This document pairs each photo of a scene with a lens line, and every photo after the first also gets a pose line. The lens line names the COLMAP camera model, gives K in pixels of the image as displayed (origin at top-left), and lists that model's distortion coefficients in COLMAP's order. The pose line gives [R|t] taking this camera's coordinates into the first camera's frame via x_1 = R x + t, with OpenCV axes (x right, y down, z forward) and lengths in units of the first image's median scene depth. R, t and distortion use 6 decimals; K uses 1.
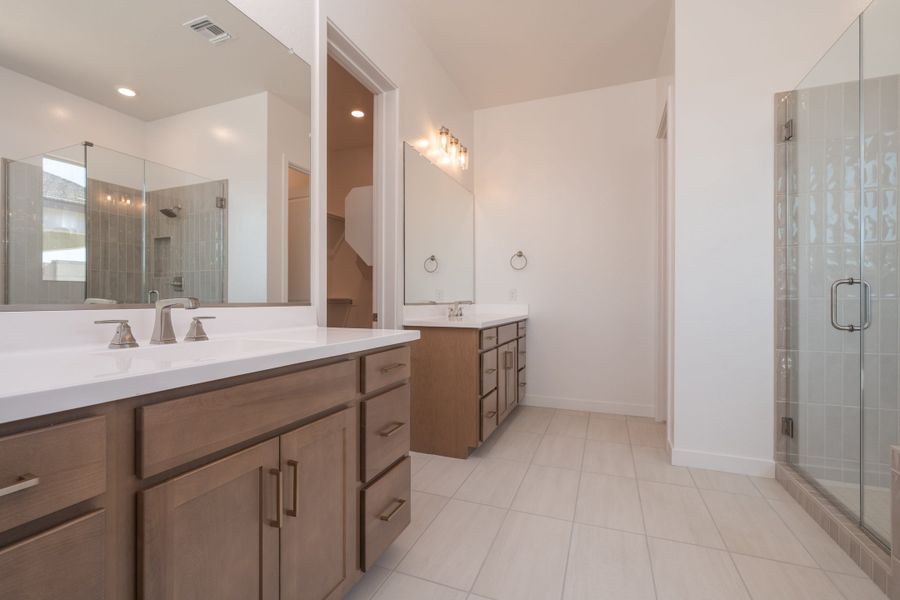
lens RADIAL K [[398.8, 0, 461.7], [0, 398.8, 299.6], [0, 0, 1]] dist [-0.000977, -0.000080]
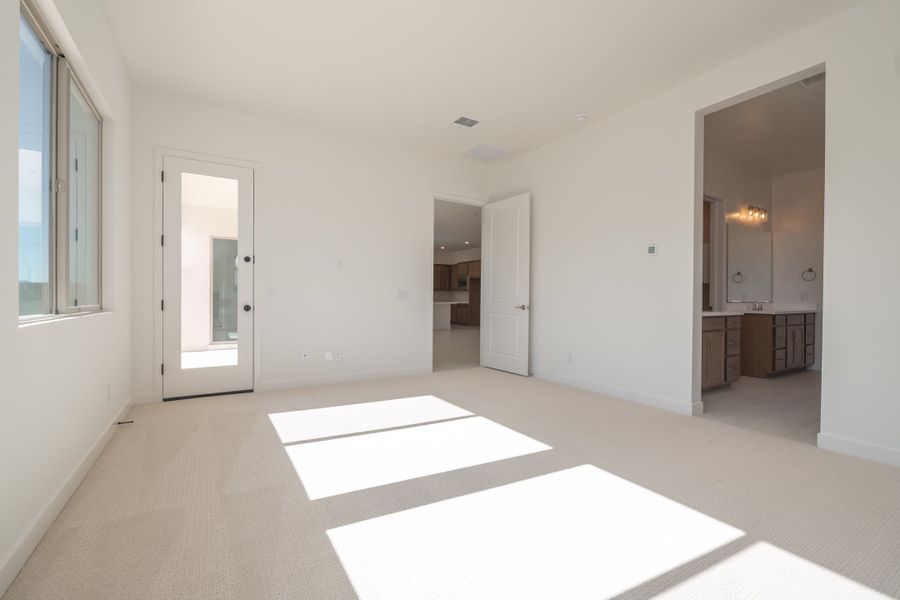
lens RADIAL K [[398.8, 0, 461.7], [0, 398.8, 299.6], [0, 0, 1]] dist [-0.000977, -0.000080]
pose [[0.801903, 0.005861, -0.597425, -0.014266], [-0.004126, 0.999982, 0.004272, -0.004579], [0.597439, -0.000960, 0.801913, -1.380593]]
